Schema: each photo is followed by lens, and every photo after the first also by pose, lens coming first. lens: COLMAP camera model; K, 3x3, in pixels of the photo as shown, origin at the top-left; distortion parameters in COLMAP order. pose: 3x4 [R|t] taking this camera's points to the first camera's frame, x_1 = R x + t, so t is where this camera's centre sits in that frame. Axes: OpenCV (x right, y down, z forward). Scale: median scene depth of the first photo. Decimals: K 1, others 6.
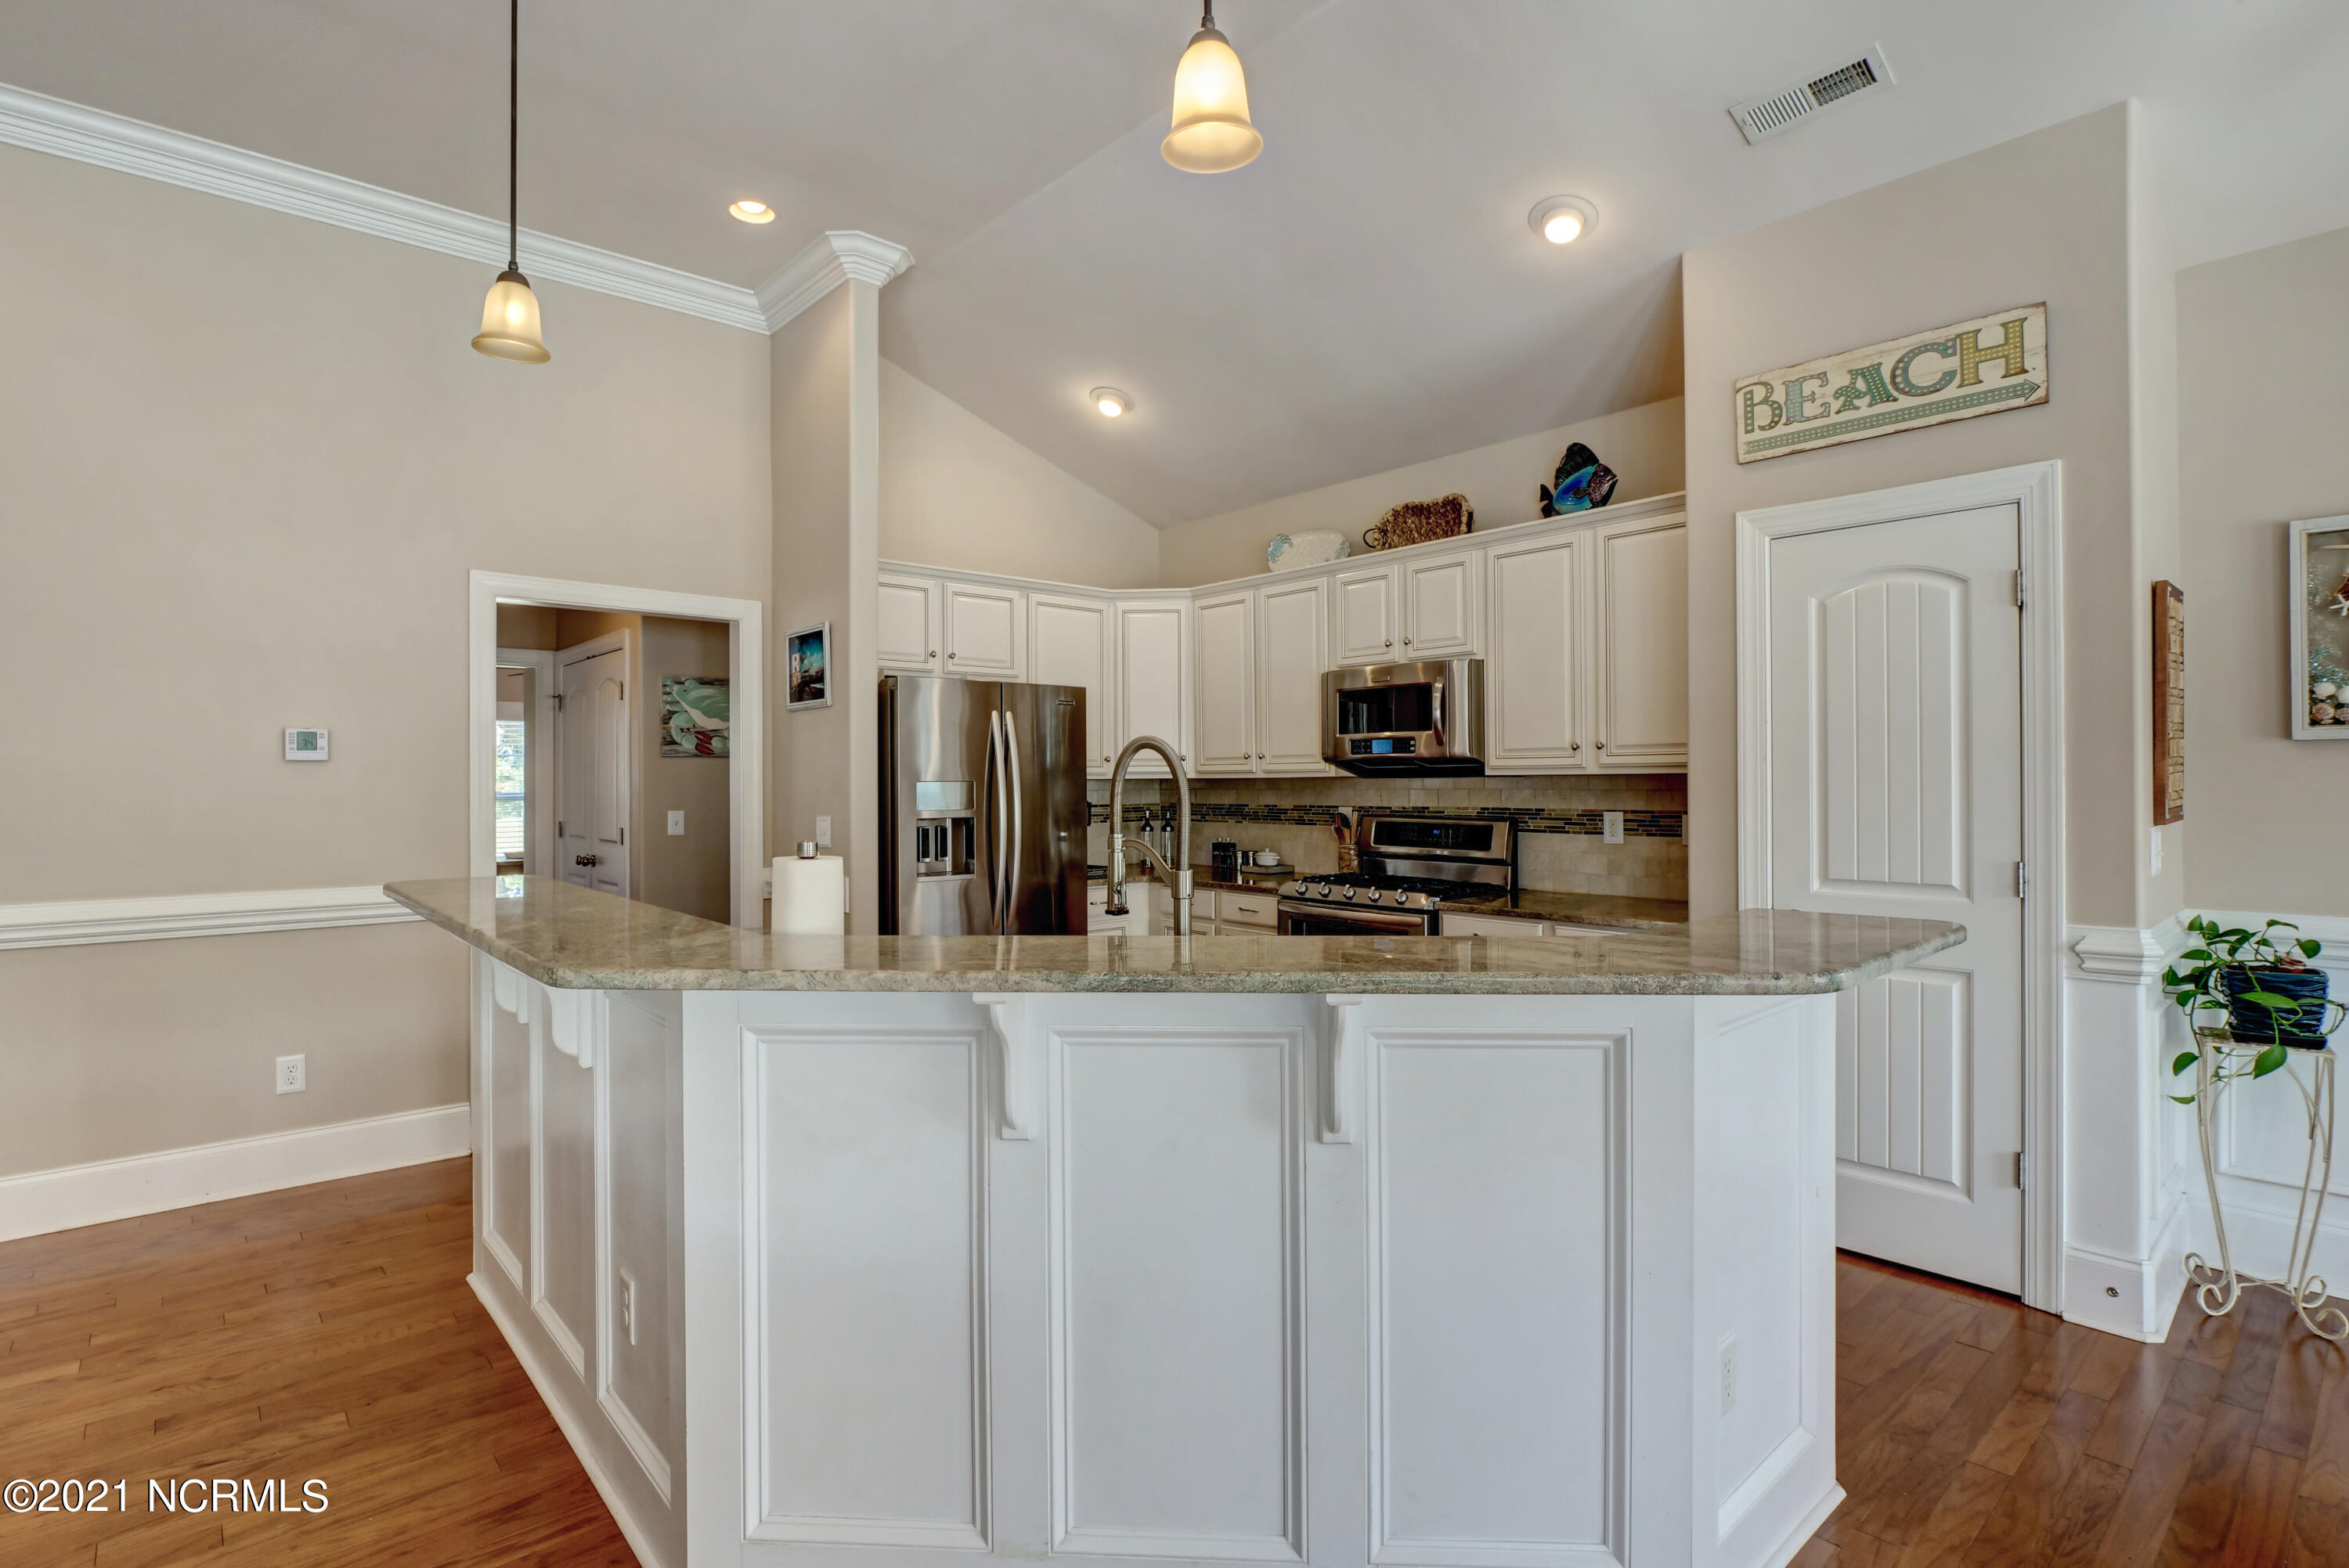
lens RADIAL K [[1140.0, 0, 1165.2], [0, 1140.0, 779.4], [0, 0, 1]] dist [-0.013067, -0.002388]
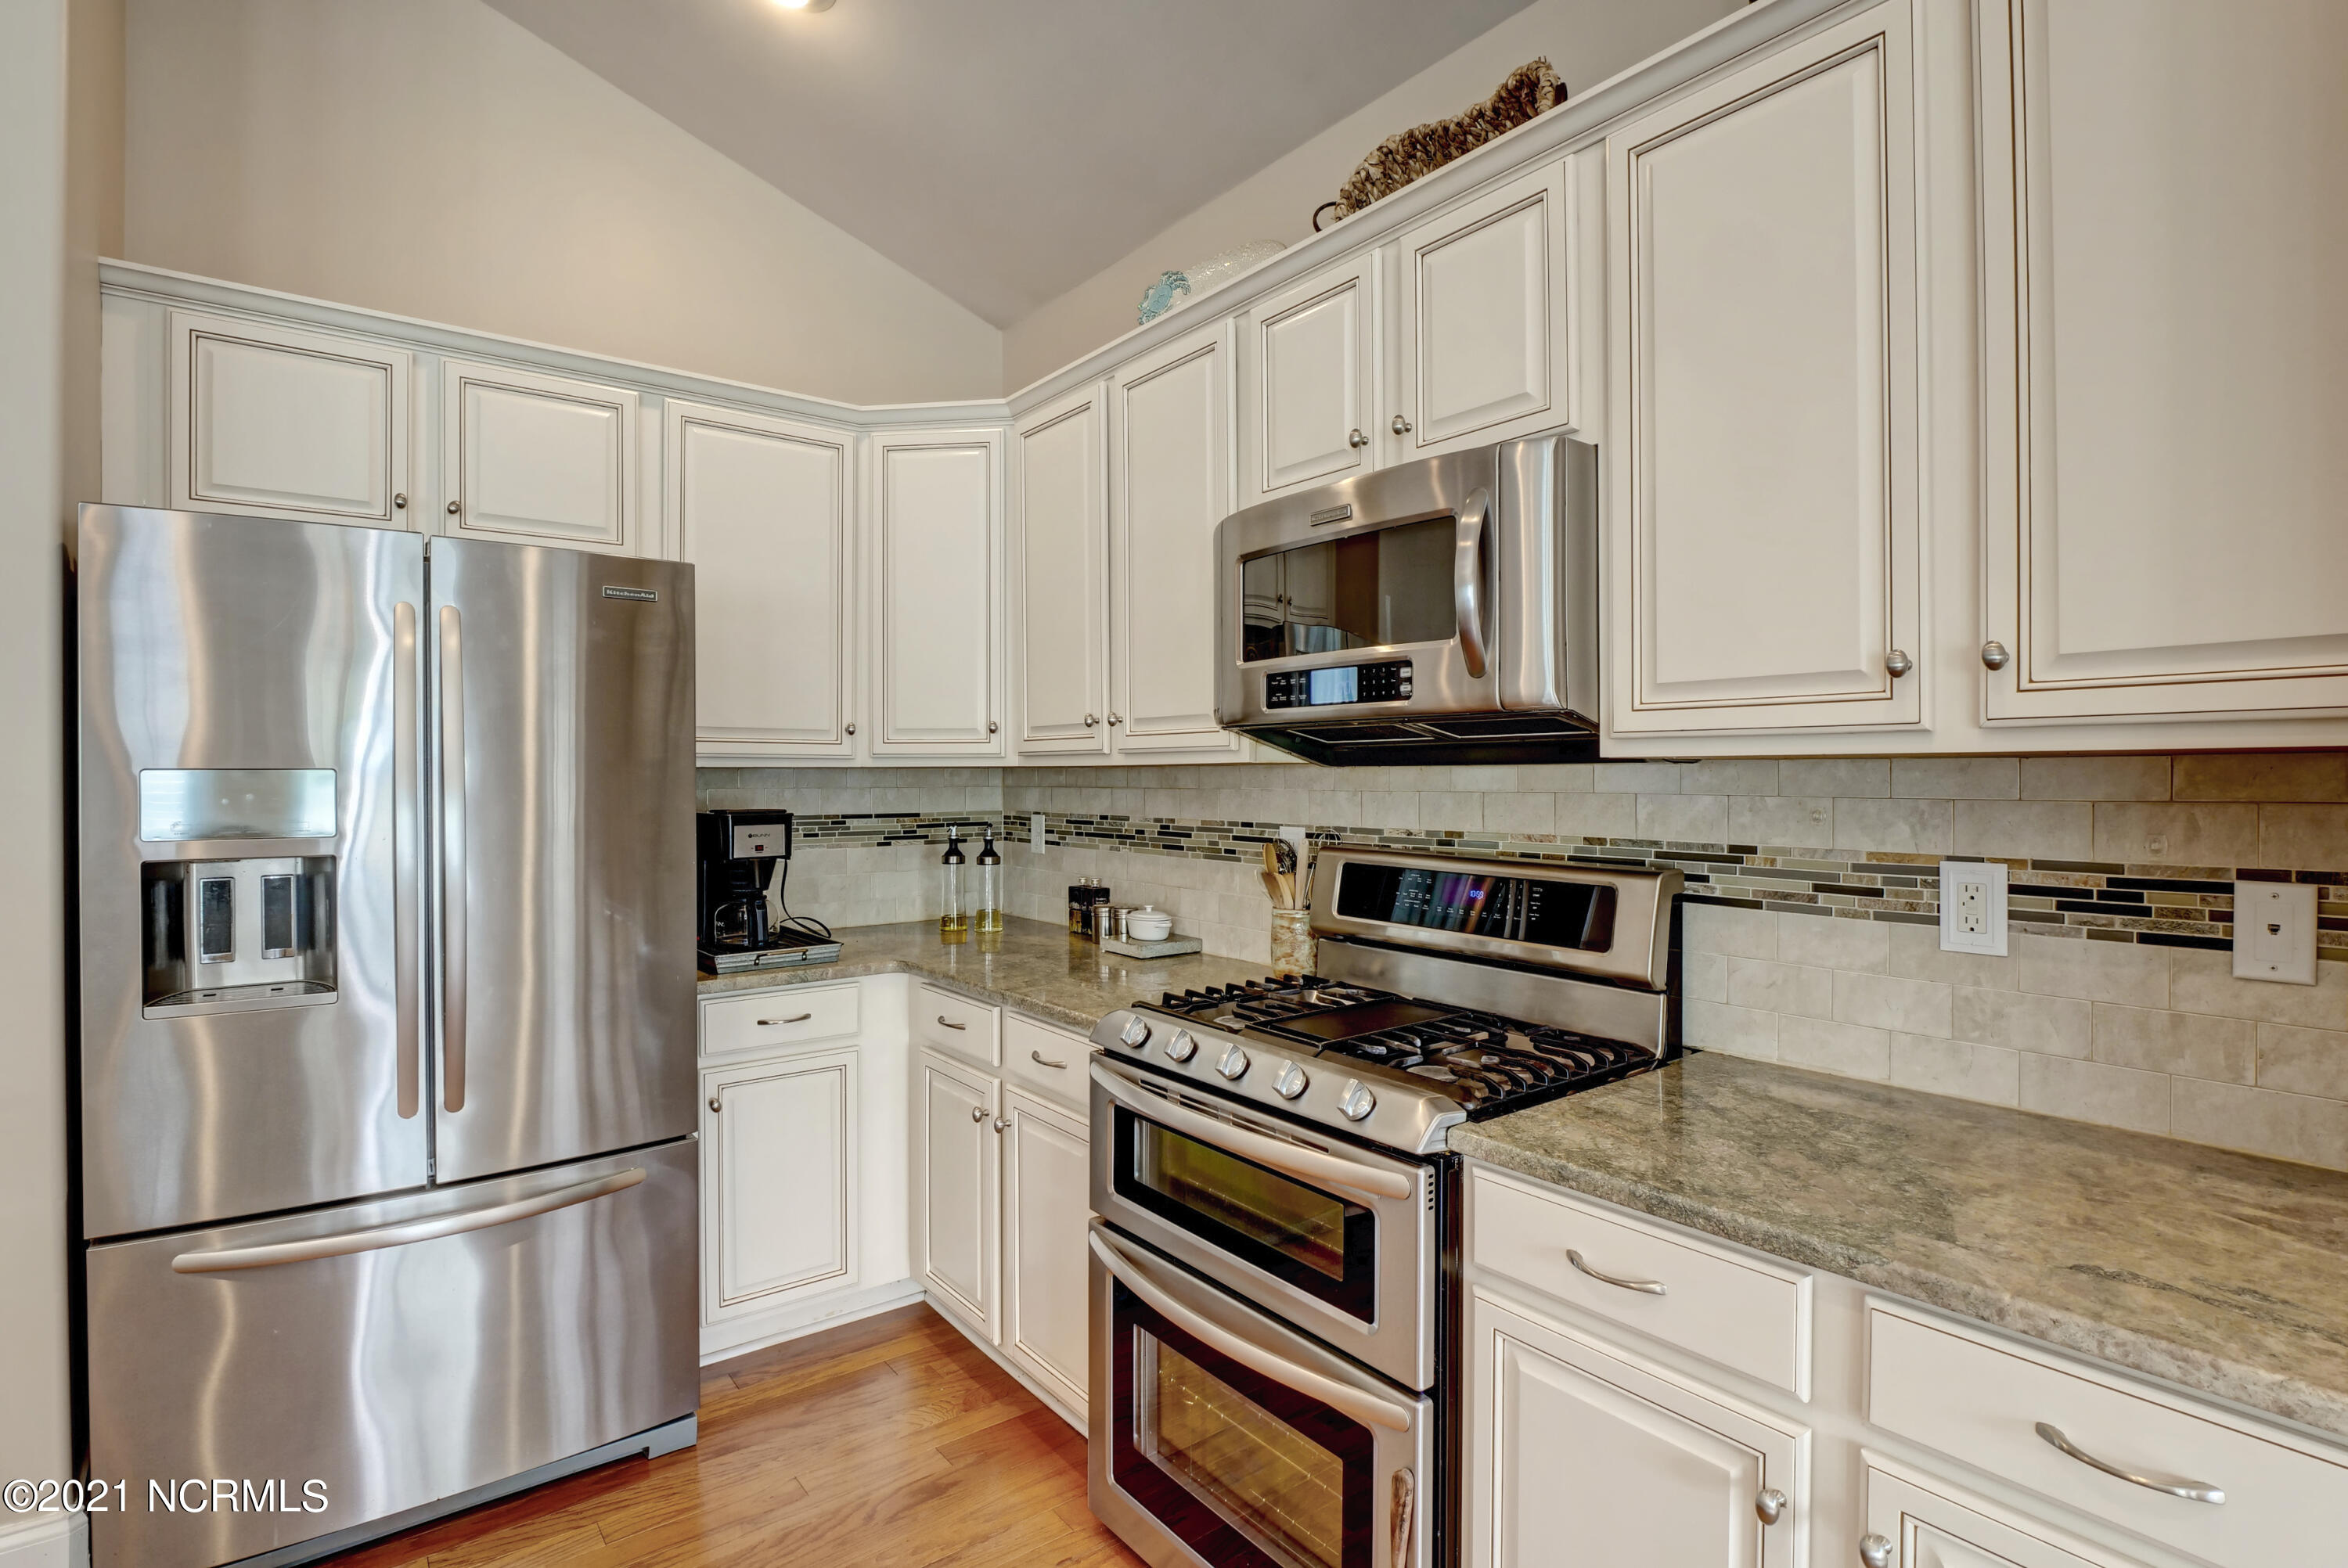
lens RADIAL K [[1139.5, 0, 1175.7], [0, 1139.5, 781.2], [0, 0, 1]] dist [-0.013067, -0.002388]
pose [[0.998038, 0.002353, -0.062572, 0.164741], [-0.001724, 0.999947, 0.010118, 0.000507], [0.062592, -0.009991, 0.997989, 0.615937]]
